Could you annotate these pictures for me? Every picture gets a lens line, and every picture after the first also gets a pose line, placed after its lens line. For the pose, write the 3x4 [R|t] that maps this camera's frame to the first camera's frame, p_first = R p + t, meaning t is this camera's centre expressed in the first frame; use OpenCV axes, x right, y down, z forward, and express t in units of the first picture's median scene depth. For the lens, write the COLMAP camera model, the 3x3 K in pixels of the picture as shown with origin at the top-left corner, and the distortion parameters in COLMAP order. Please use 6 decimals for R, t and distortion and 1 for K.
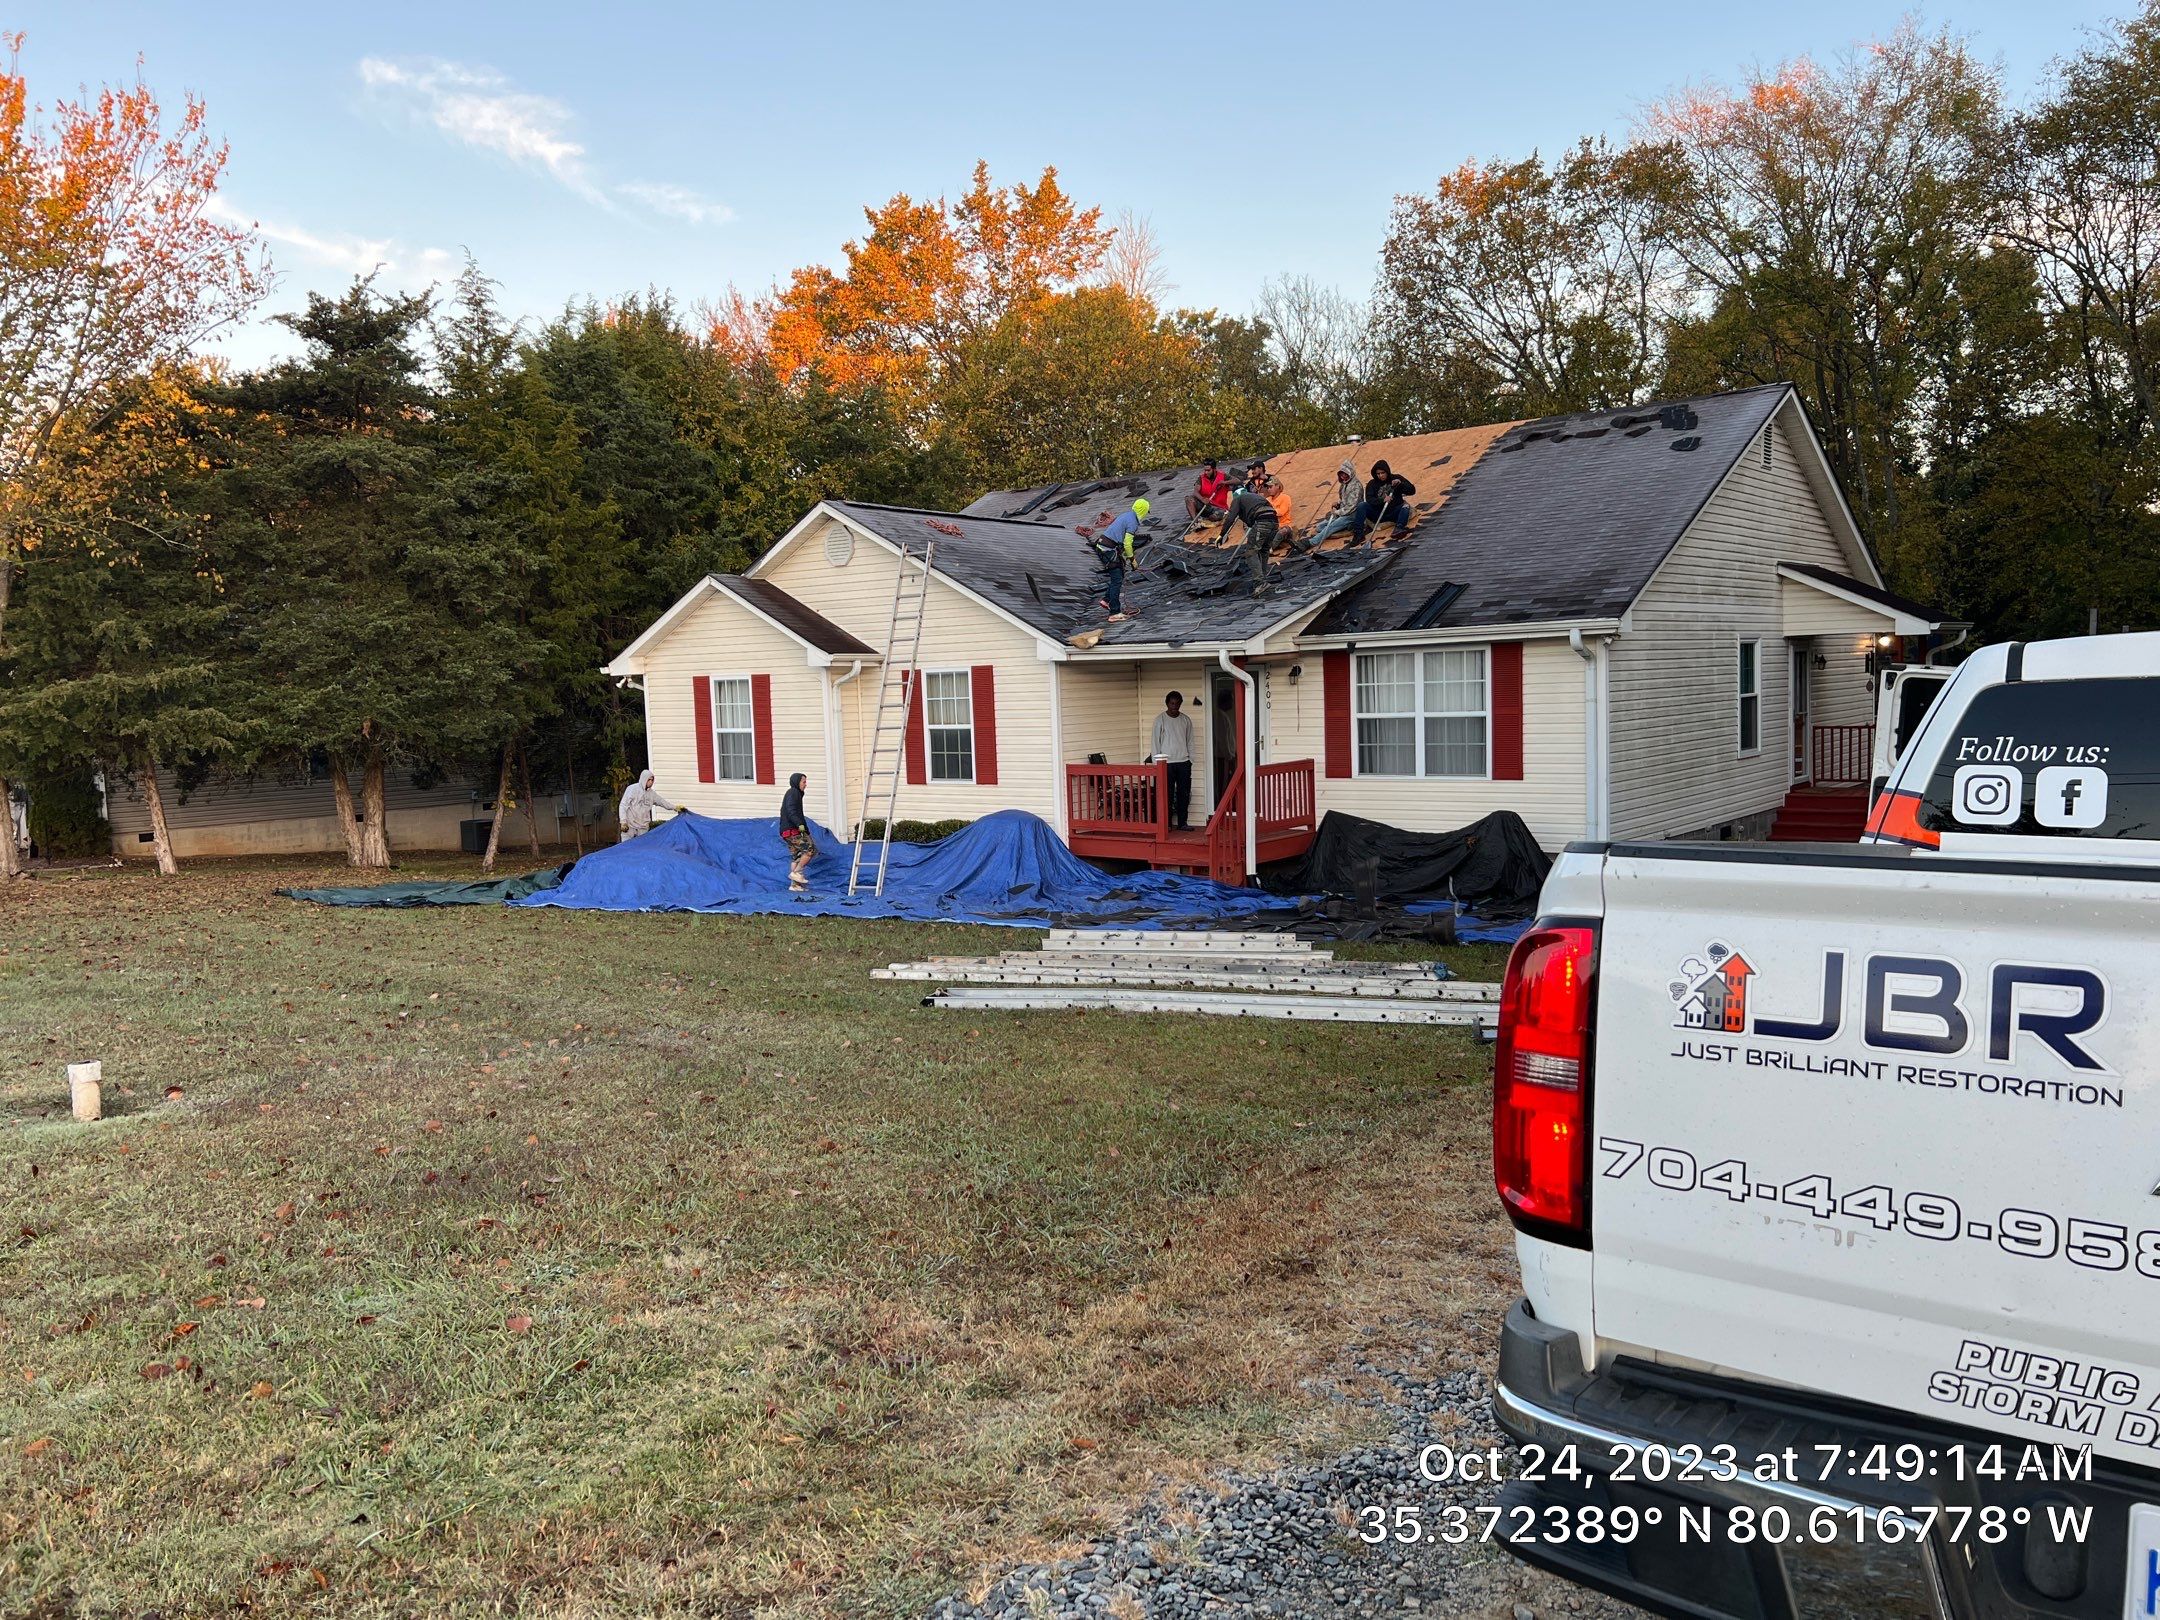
lens RADIAL K [[1620.0, 0, 1082.5], [0, 1620.0, 825.5], [0, 0, 1]] dist [0.029402, -0.013943]
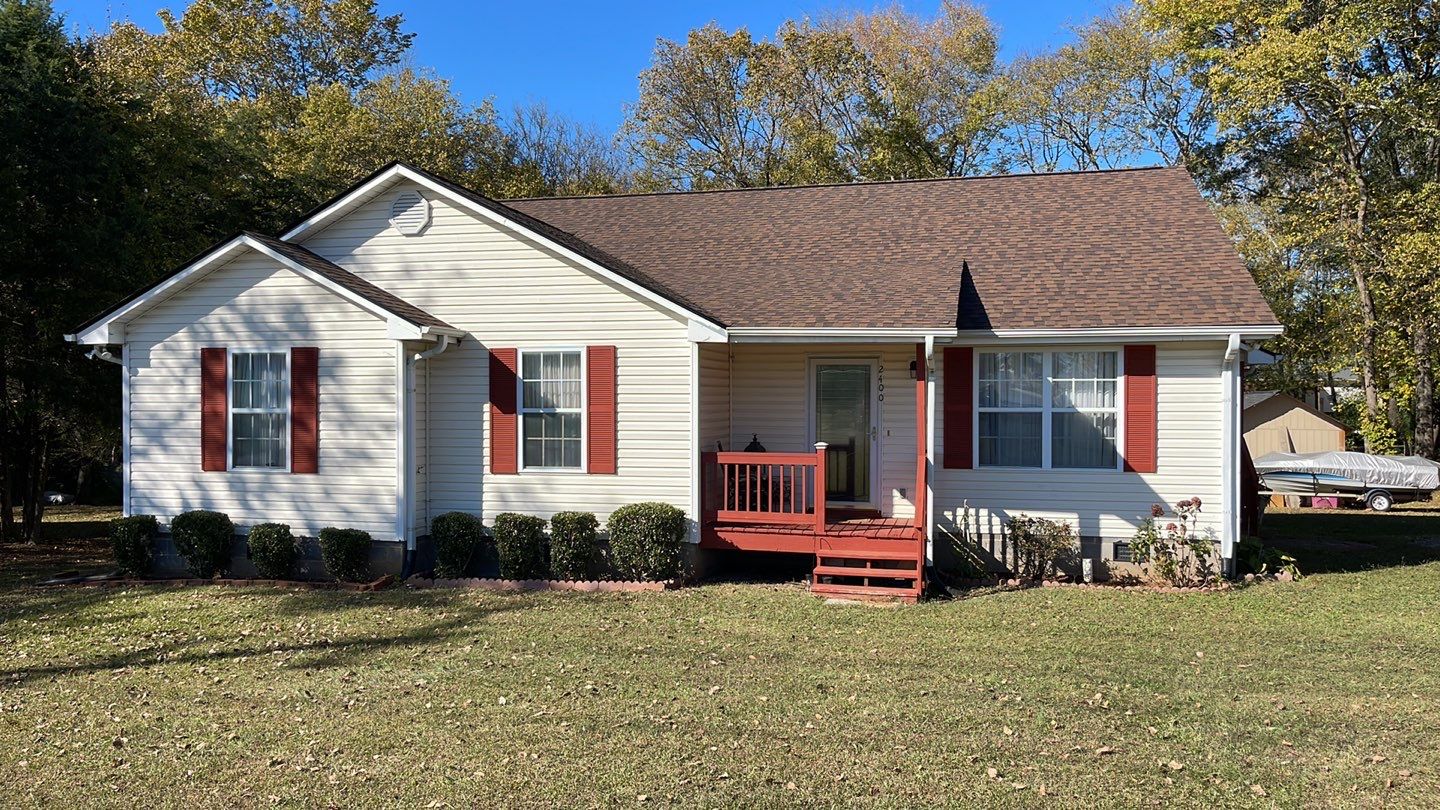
lens RADIAL K [[1085.9, 0, 718.0], [0, 1085.9, 401.2], [0, 0, 1]] dist [0.035464, -0.041256]
pose [[0.910360, 0.033666, 0.412446, -0.250361], [0.006423, 0.995416, -0.095428, -0.006649], [-0.413768, 0.089523, 0.905970, 0.391233]]
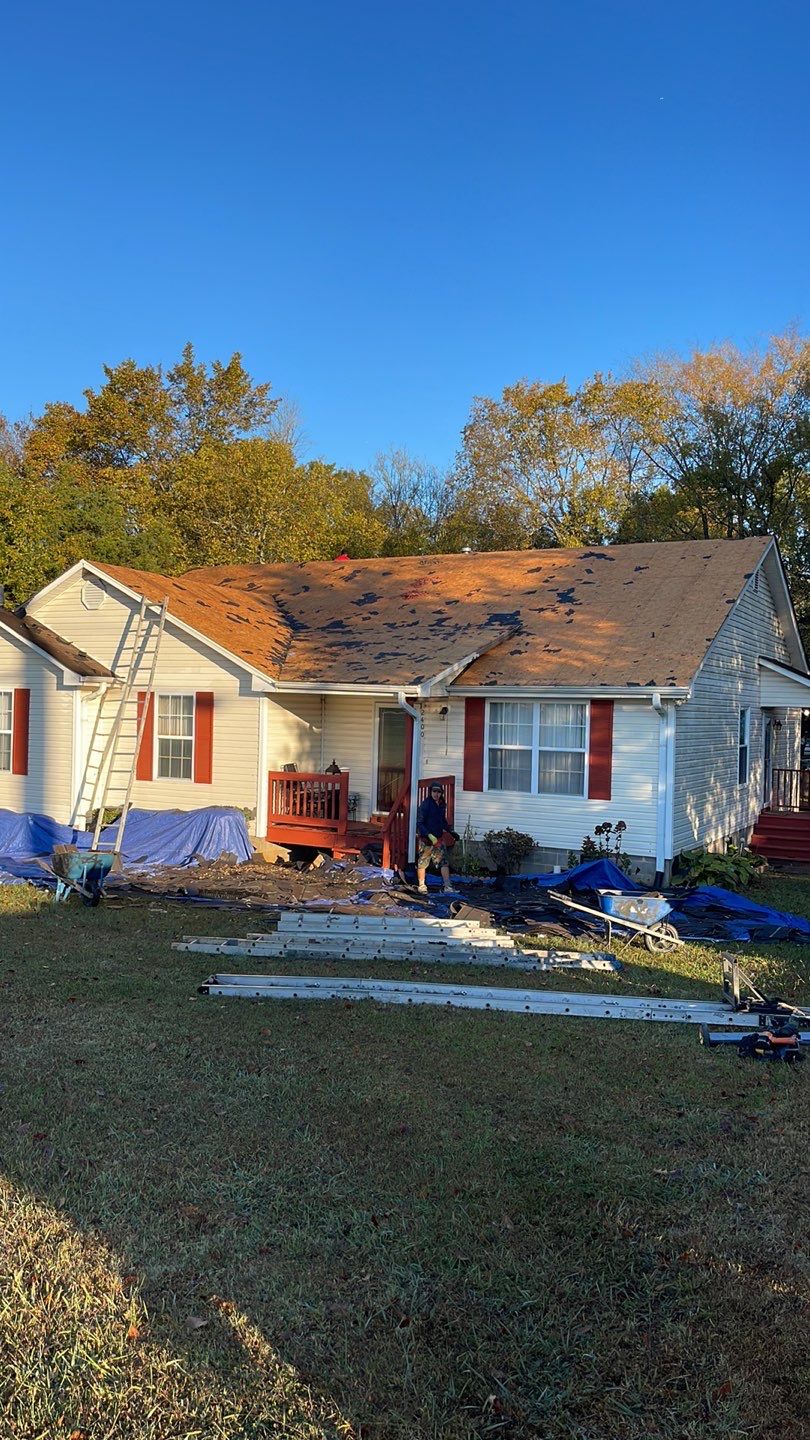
lens RADIAL K [[1085.9, 0, 407.4], [0, 1085.9, 713.9], [0, 0, 1]] dist [0.035464, -0.041256]
pose [[0.983301, 0.058150, 0.172447, -0.049948], [-0.043259, 0.995102, -0.088888, -0.010166], [-0.176771, 0.079943, 0.981000, 0.110587]]
